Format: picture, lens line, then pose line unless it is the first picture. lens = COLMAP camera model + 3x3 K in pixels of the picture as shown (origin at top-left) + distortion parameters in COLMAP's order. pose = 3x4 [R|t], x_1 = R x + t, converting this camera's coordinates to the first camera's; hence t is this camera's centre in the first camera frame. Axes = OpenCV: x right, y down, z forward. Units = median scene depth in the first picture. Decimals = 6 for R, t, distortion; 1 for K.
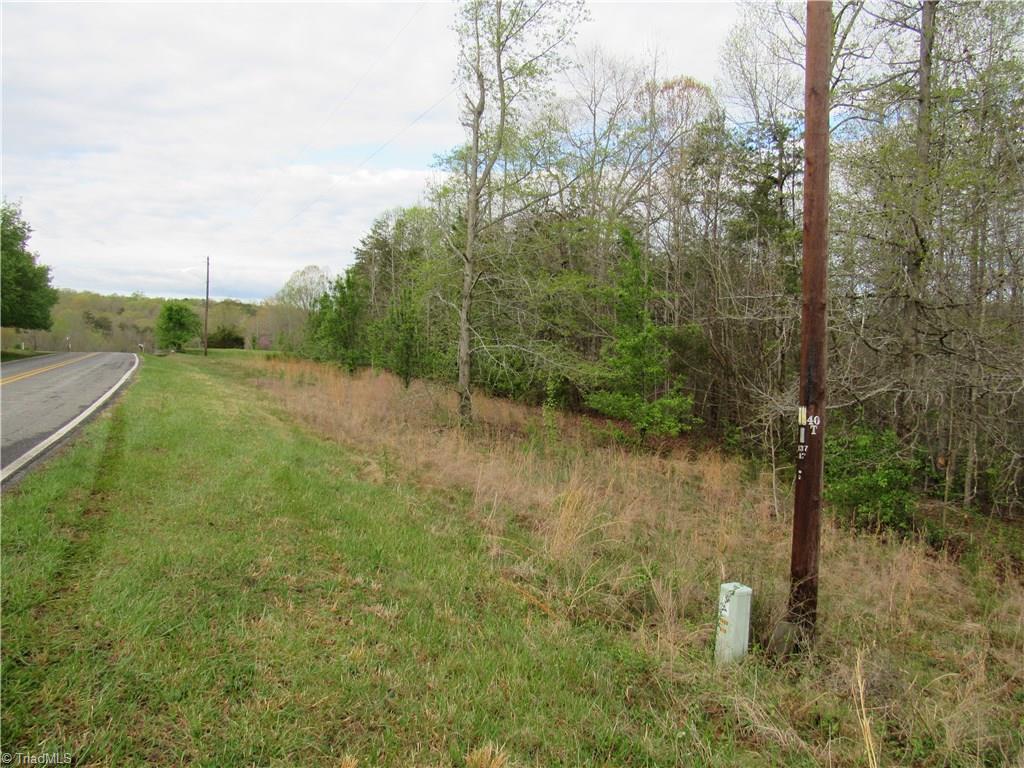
lens RADIAL K [[732.2, 0, 508.2], [0, 732.2, 386.7], [0, 0, 1]] dist [-0.033476, 0.012022]
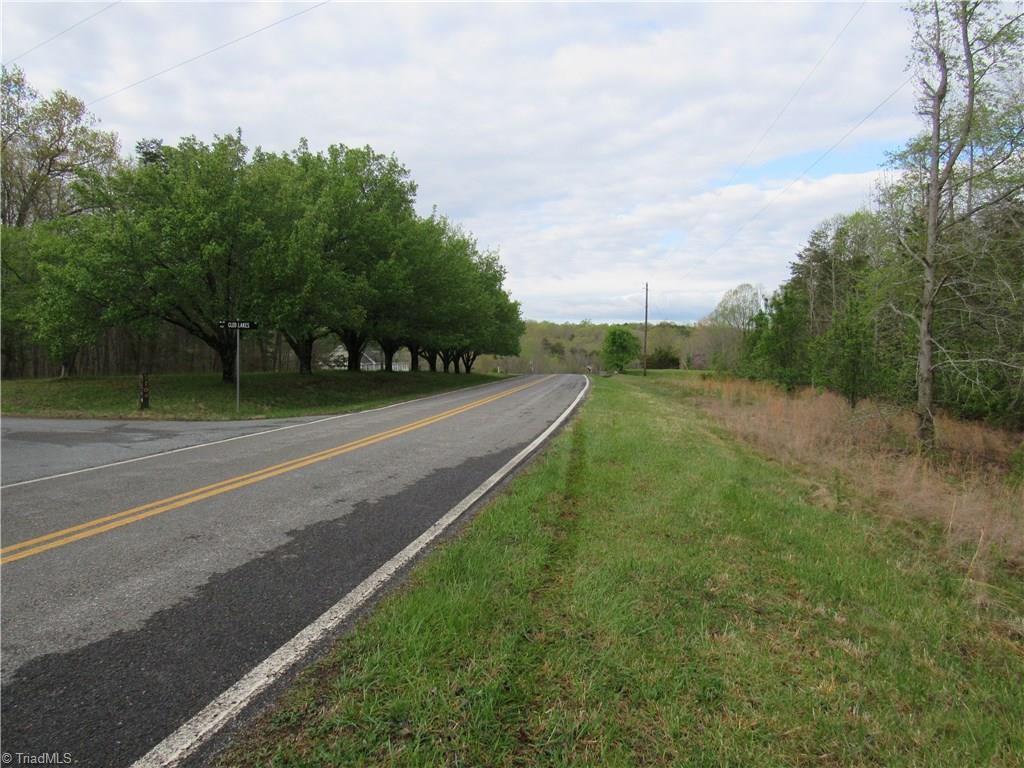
lens RADIAL K [[732.2, 0, 518.5], [0, 732.2, 386.6], [0, 0, 1]] dist [-0.033476, 0.012022]
pose [[0.846166, -0.005309, -0.532893, -0.008962], [-0.008922, 0.999669, -0.024127, 0.000437], [0.532845, 0.025170, 0.845839, -0.003335]]
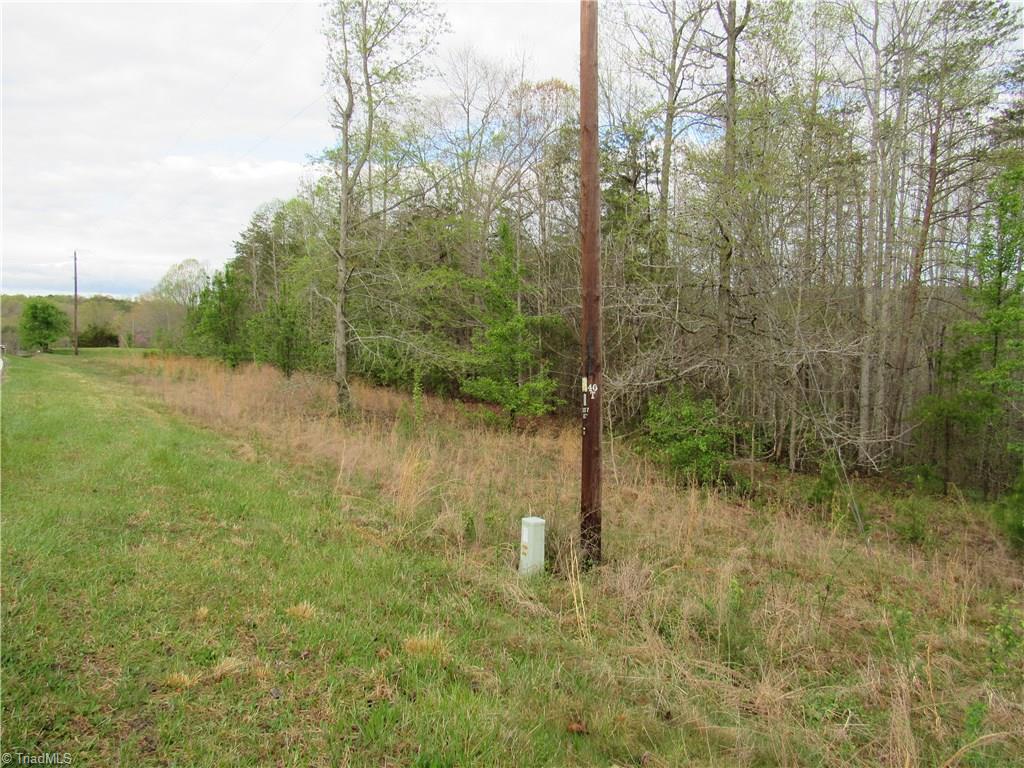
lens RADIAL K [[734.4, 0, 512.3], [0, 734.4, 385.3], [0, 0, 1]] dist [-0.033212, 0.011686]
pose [[0.988807, -0.032451, 0.145630, 0.031091], [0.030919, 0.999440, 0.012772, 0.007130], [-0.145963, -0.008127, 0.989257, -0.086215]]
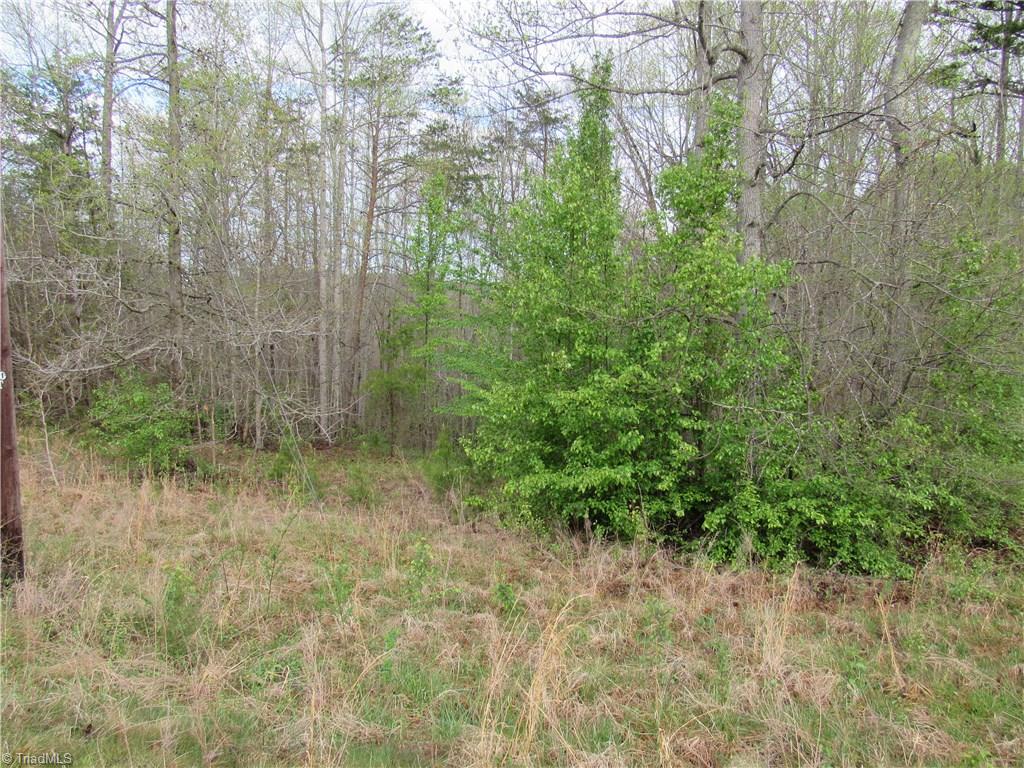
lens RADIAL K [[734.4, 0, 515.6], [0, 734.4, 387.7], [0, 0, 1]] dist [-0.033212, 0.011686]
pose [[0.664626, -0.087454, 0.742041, 0.044333], [0.051402, 0.996125, 0.071361, 0.008872], [-0.745406, -0.009286, 0.666546, -0.096010]]
